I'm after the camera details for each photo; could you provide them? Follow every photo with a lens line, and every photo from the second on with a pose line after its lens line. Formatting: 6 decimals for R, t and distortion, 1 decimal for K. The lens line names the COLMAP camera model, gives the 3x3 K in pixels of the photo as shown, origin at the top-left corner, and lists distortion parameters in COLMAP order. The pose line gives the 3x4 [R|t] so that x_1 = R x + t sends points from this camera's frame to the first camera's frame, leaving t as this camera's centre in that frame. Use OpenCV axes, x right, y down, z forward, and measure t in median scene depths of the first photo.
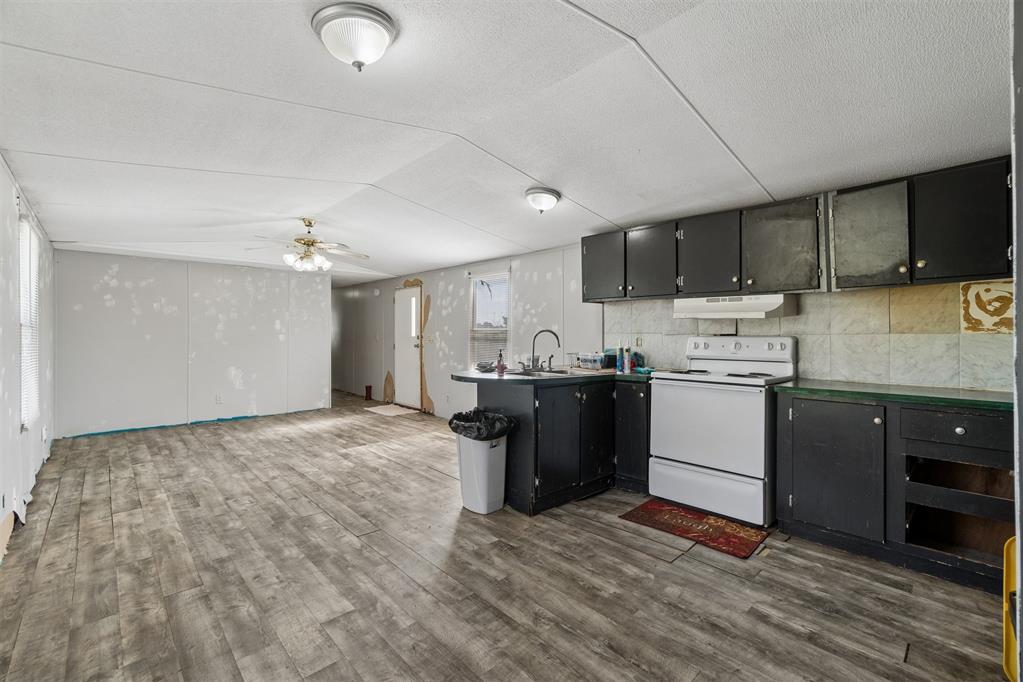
lens RADIAL K [[439.7, 0, 509.8], [0, 439.7, 335.3], [0, 0, 1]] dist [-0.006621, 0.002638]
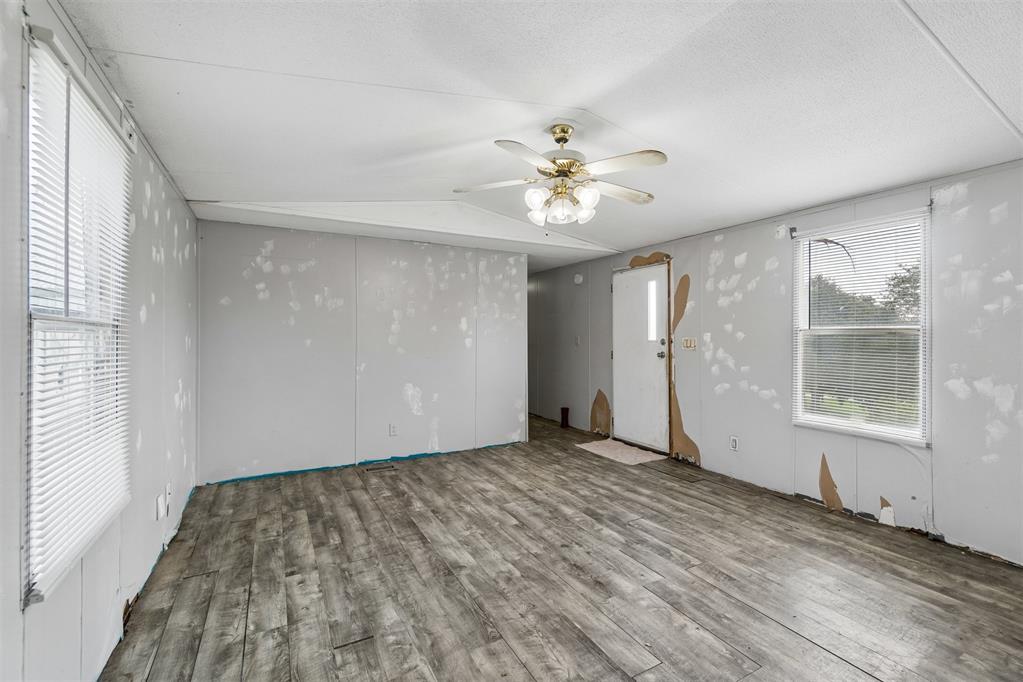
lens RADIAL K [[439.7, 0, 509.6], [0, 439.7, 332.8], [0, 0, 1]] dist [-0.006621, 0.002638]
pose [[0.967646, -0.005296, -0.252258, -0.285331], [0.002625, 0.999937, -0.010923, -0.002605], [0.252300, 0.009907, 0.967598, 0.339837]]
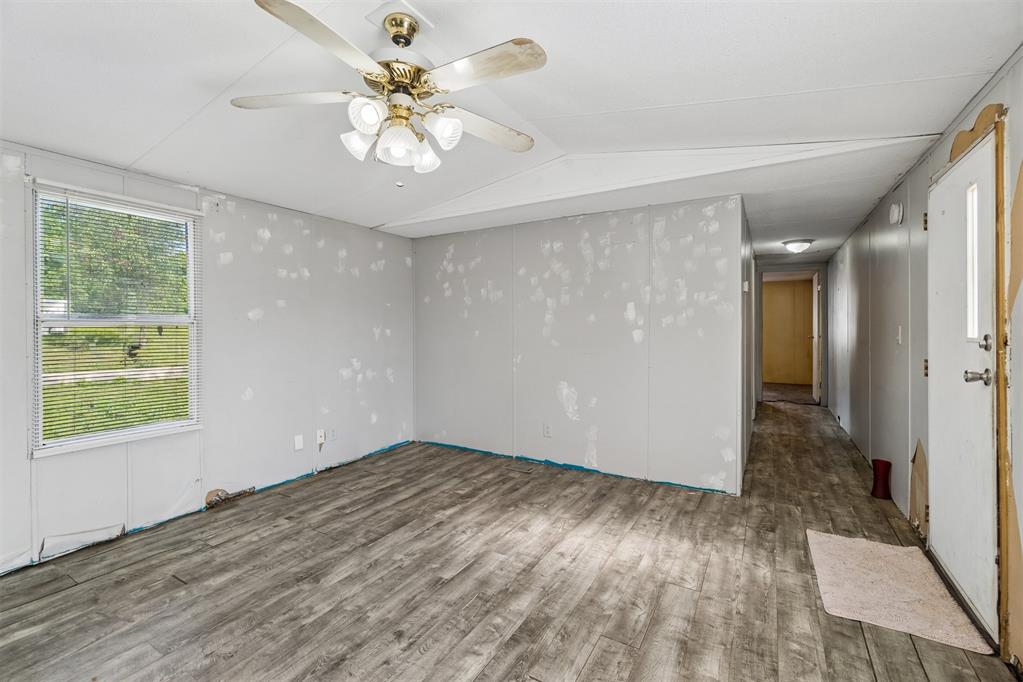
lens RADIAL K [[439.7, 0, 519.3], [0, 439.7, 328.6], [0, 0, 1]] dist [-0.006621, 0.002638]
pose [[0.287130, 0.000721, -0.957891, -0.053894], [0.002193, 0.999997, 0.001410, -0.004495], [0.957889, -0.002505, 0.287128, 0.735787]]
